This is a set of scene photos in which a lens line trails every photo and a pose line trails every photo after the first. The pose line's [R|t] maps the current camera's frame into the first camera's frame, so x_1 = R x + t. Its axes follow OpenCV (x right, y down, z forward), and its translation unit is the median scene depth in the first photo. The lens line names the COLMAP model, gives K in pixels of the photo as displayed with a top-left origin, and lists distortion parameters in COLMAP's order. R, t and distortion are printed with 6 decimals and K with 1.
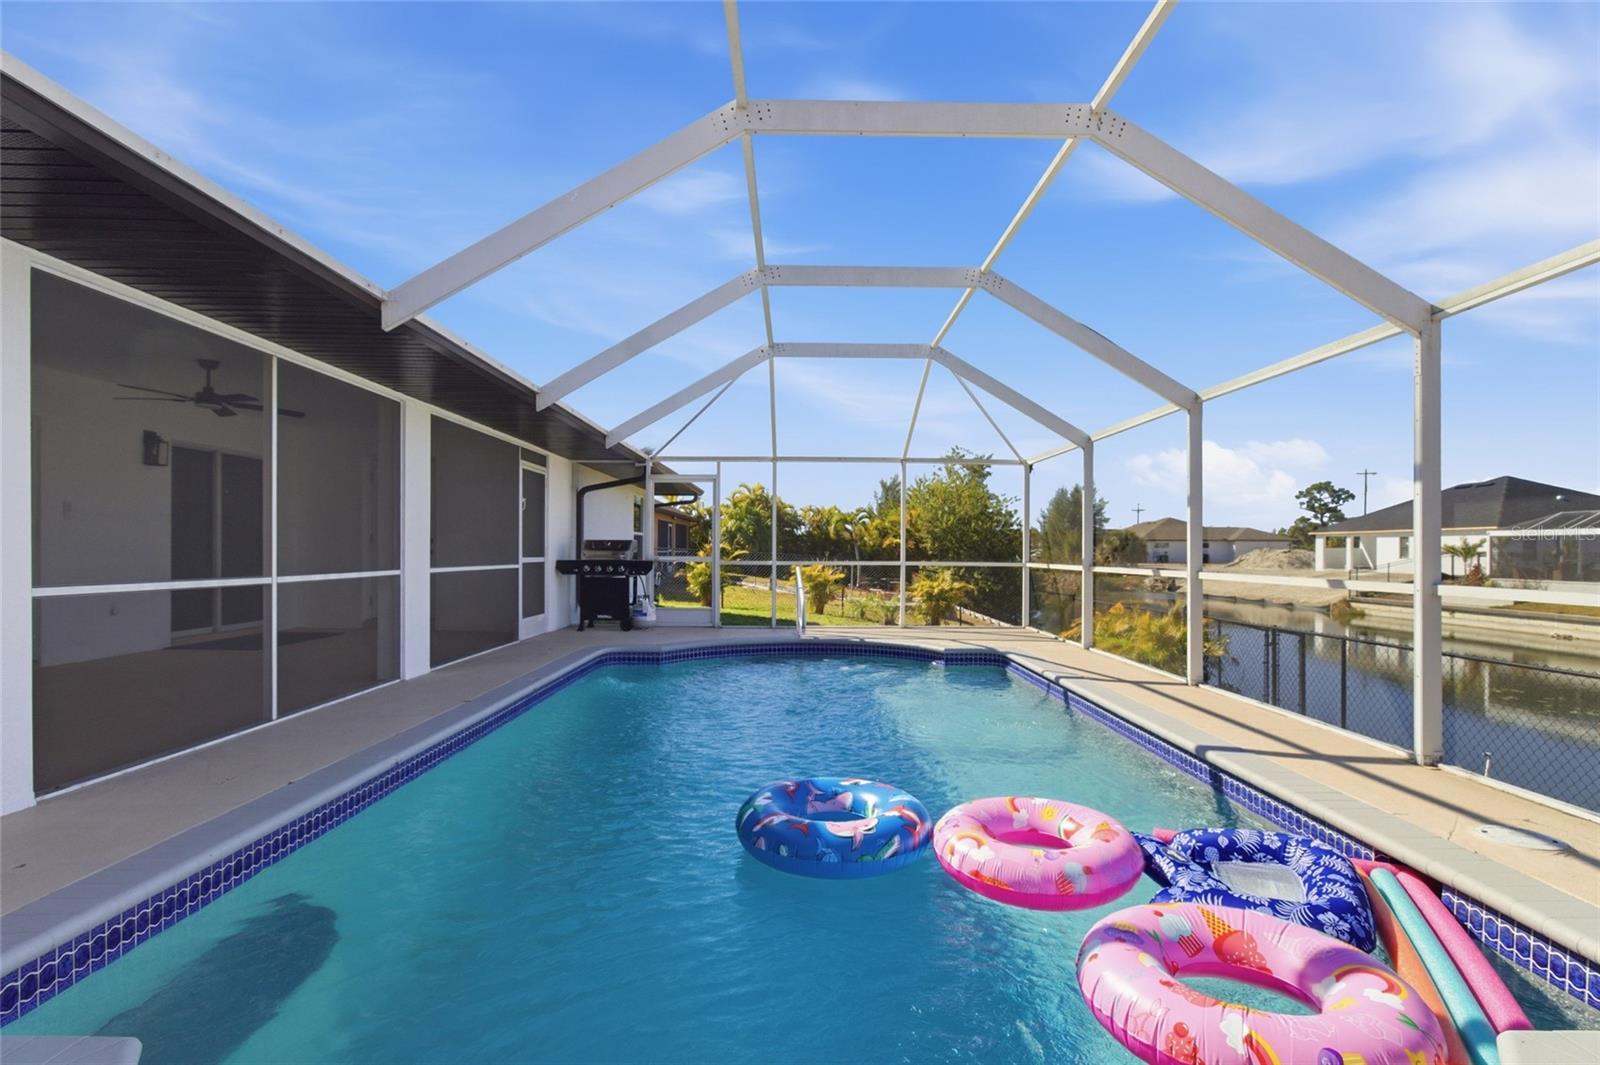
lens RADIAL K [[778.7, 0, 776.5], [0, 778.7, 559.1], [0, 0, 1]] dist [0.014541, 0.000726]
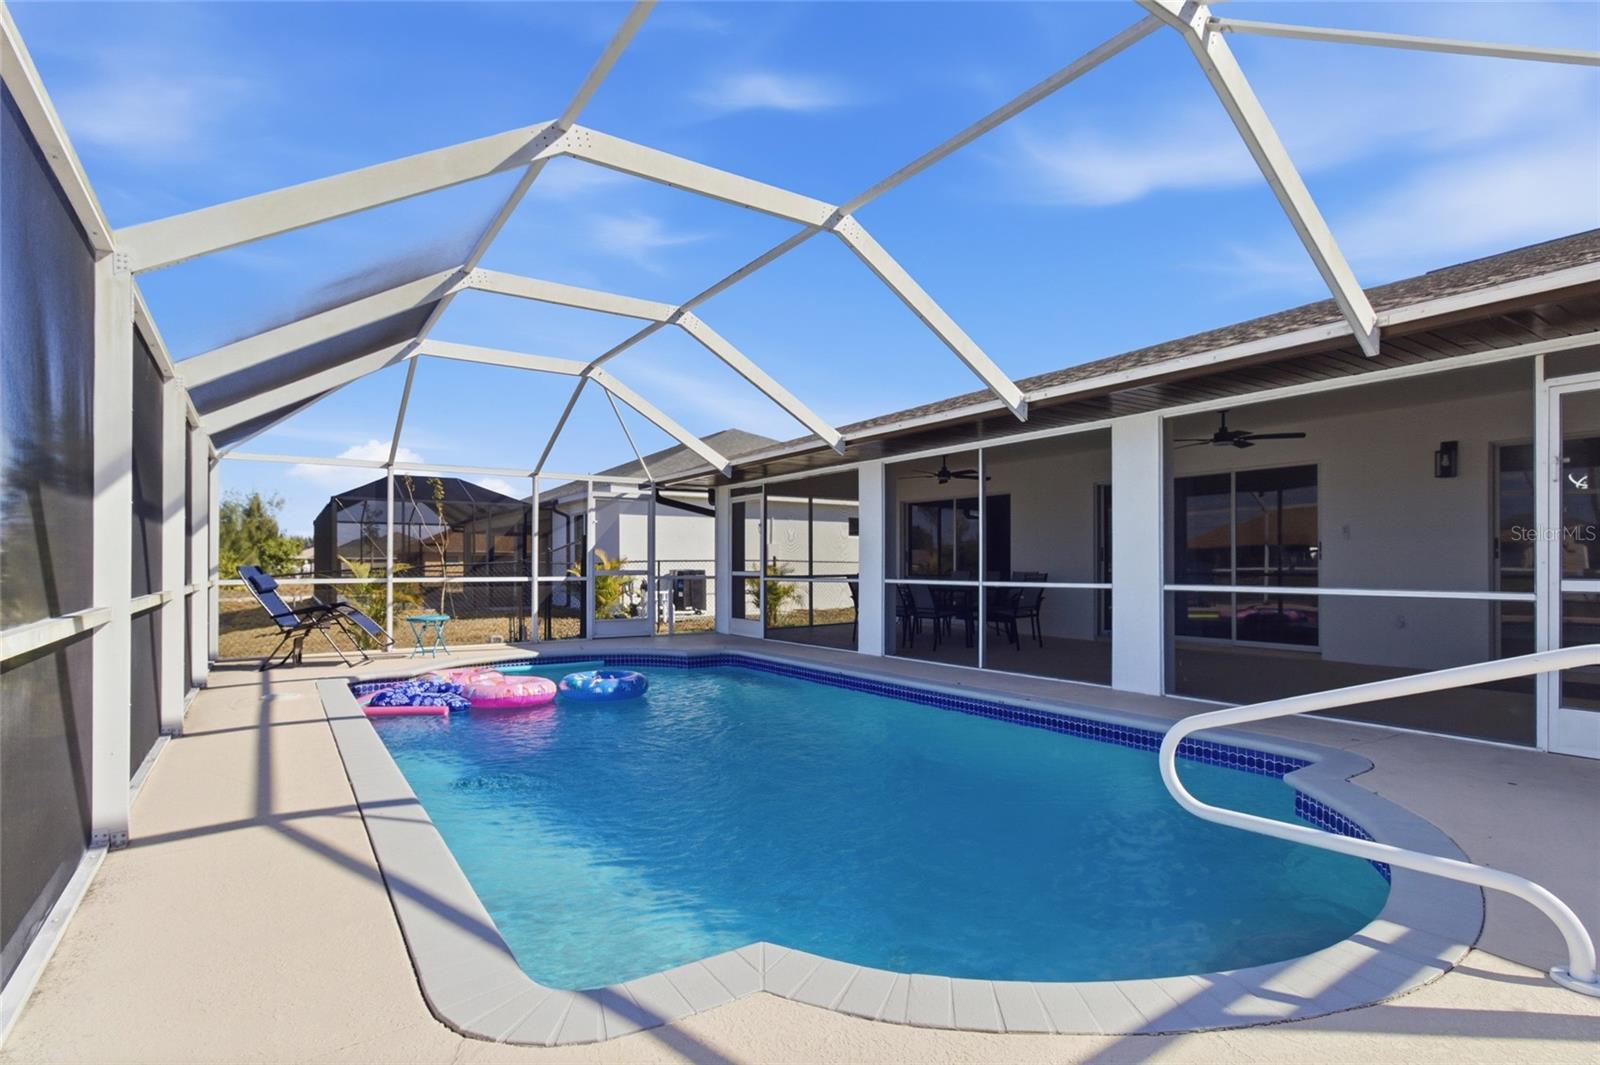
lens RADIAL K [[778.7, 0, 776.5], [0, 778.7, 559.1], [0, 0, 1]] dist [0.014541, 0.000726]
pose [[-0.823626, -0.008489, -0.567070, 0.635298], [-0.009955, 0.999950, -0.000510, -0.018499], [0.567046, 0.005225, -0.823669, 2.078128]]
